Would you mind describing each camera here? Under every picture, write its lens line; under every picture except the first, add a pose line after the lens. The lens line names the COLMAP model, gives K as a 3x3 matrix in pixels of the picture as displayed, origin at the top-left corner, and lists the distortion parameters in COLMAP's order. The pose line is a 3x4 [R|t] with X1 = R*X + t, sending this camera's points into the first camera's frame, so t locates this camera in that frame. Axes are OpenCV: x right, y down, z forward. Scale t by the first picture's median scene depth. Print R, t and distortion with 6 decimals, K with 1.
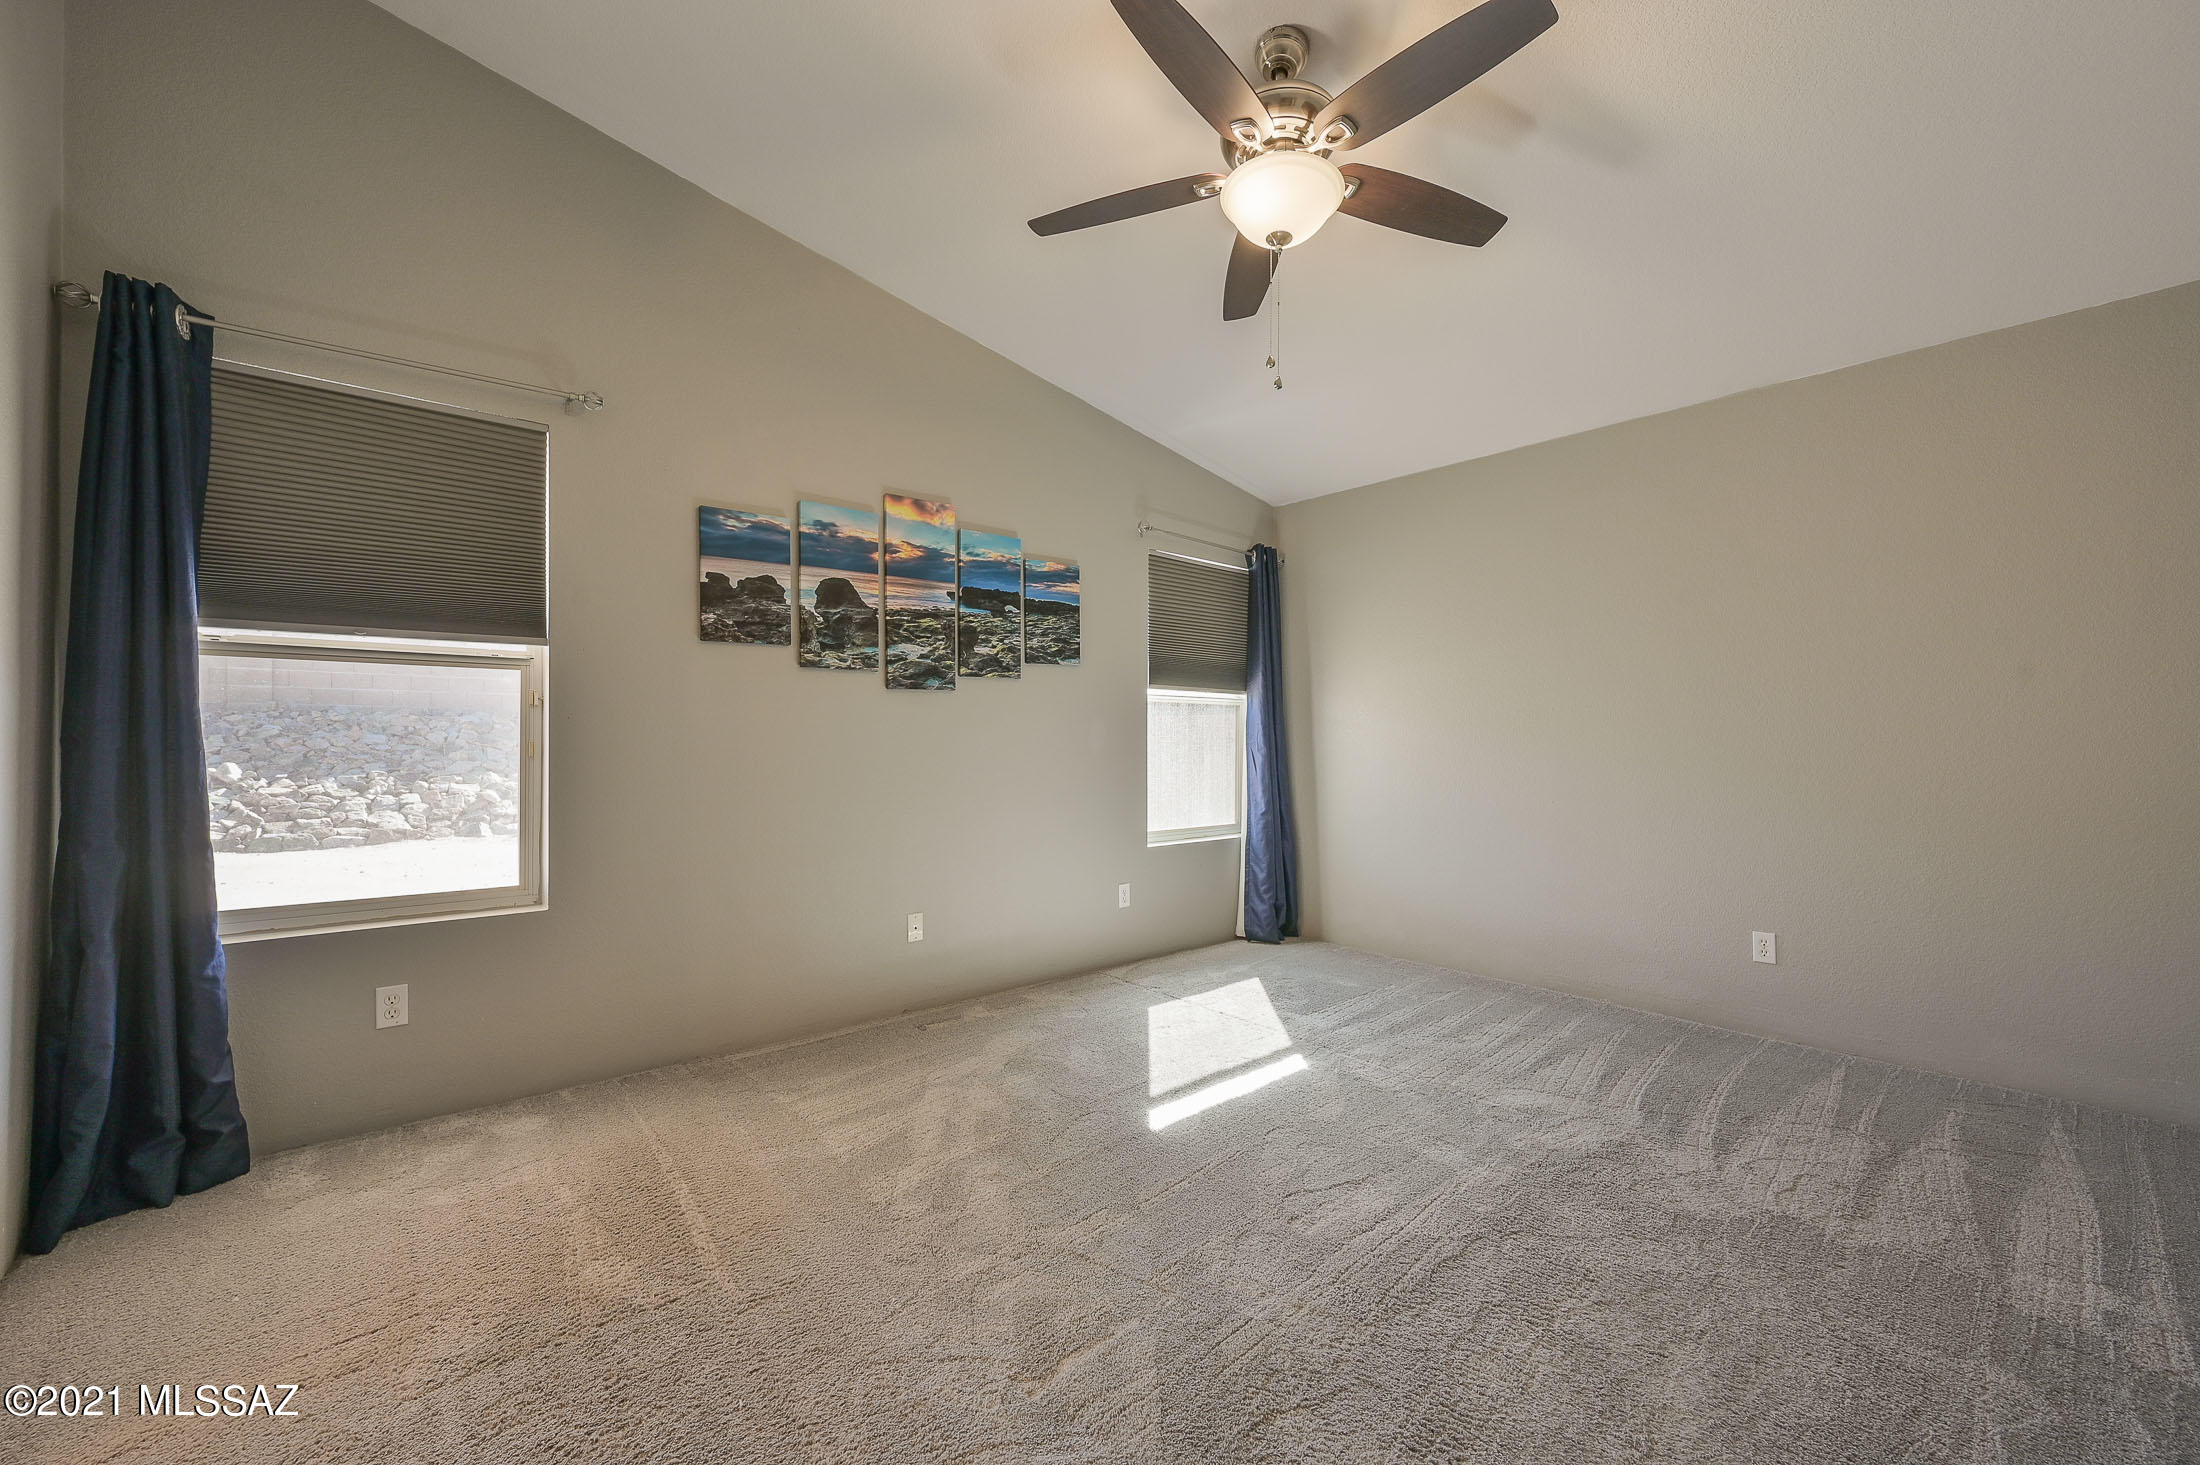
lens RADIAL K [[865.8, 0, 1104.9], [0, 865.8, 735.0], [0, 0, 1]] dist [-0.001457, -0.000244]
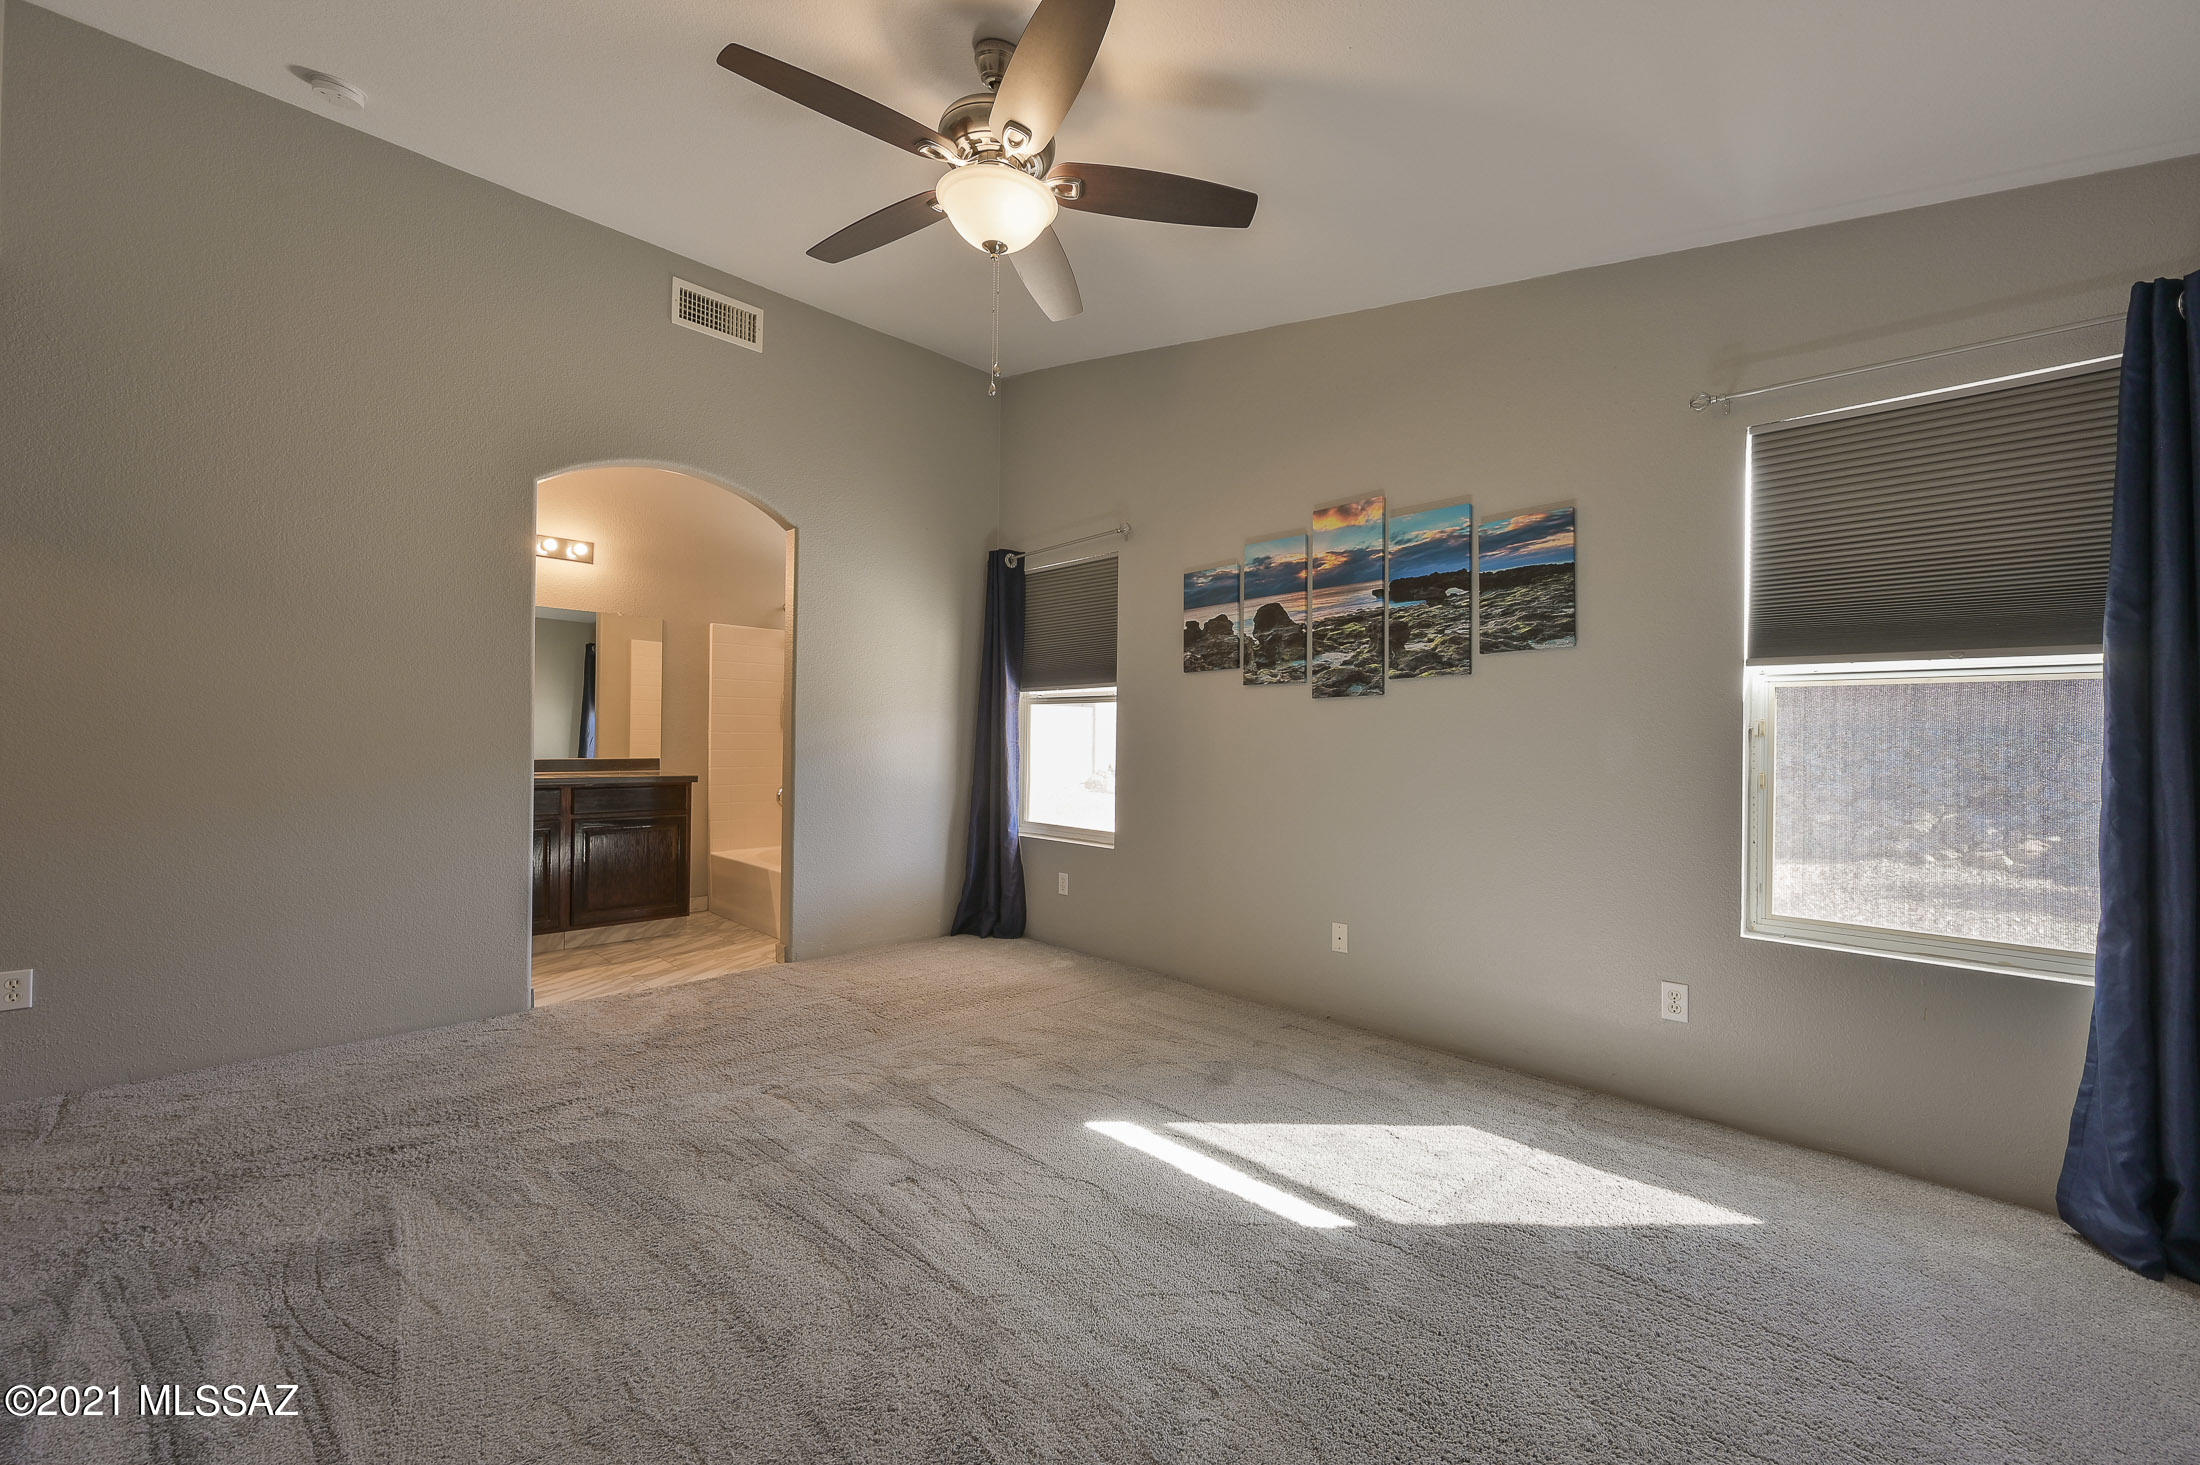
lens RADIAL K [[865.8, 0, 1087.5], [0, 865.8, 737.5], [0, 0, 1]] dist [-0.001457, -0.000244]
pose [[0.060843, -0.007169, -0.998122, 0.796460], [-0.011395, 0.999904, -0.007876, 0.005216], [0.998082, 0.011853, 0.060755, 0.687591]]
